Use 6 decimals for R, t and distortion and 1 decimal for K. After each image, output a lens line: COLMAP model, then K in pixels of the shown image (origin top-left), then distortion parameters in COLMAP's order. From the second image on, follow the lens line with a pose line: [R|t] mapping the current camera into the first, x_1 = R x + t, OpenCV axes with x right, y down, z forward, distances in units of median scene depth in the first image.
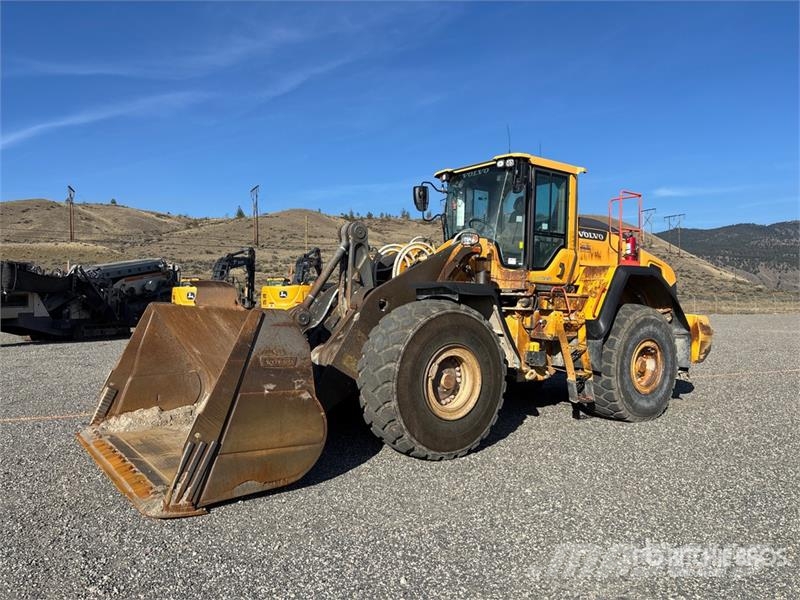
lens RADIAL K [[607.9, 0, 402.8], [0, 607.9, 298.1], [0, 0, 1]] dist [0.054659, -0.060229]
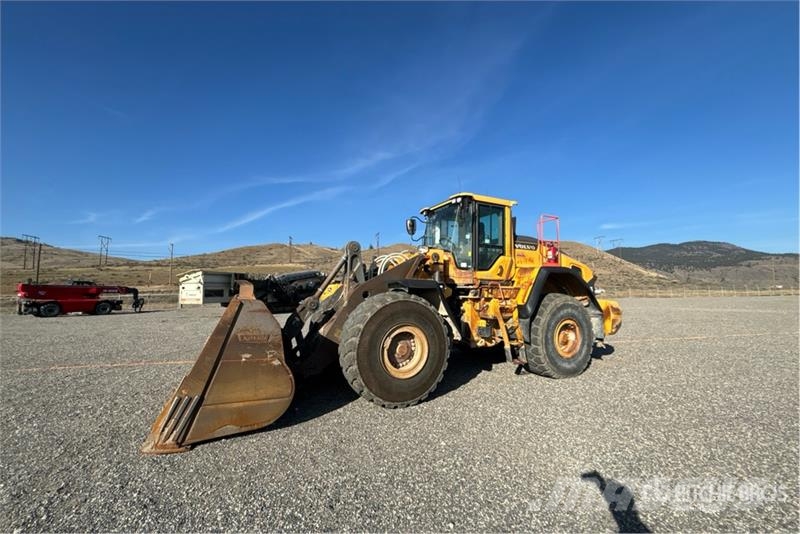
lens RADIAL K [[324.5, 0, 397.6], [0, 324.5, 261.3], [0, 0, 1]] dist [0.000041, -0.000104]
pose [[0.983476, -0.024386, -0.179387, 0.162524], [0.008596, 0.996059, -0.088279, -0.001070], [0.180833, 0.085278, 0.979810, 0.196979]]
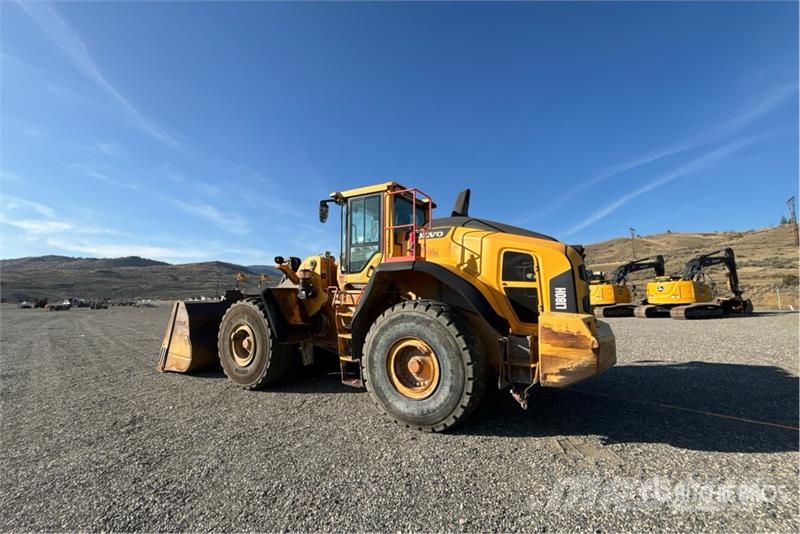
lens RADIAL K [[327.7, 0, 391.7], [0, 327.7, 257.3], [0, 0, 1]] dist [-0.020522, -0.000206]
pose [[0.381739, -0.116204, -0.916936, 0.902679], [0.014793, 0.992706, -0.119648, 0.004170], [0.924152, 0.032110, 0.380674, 0.815809]]
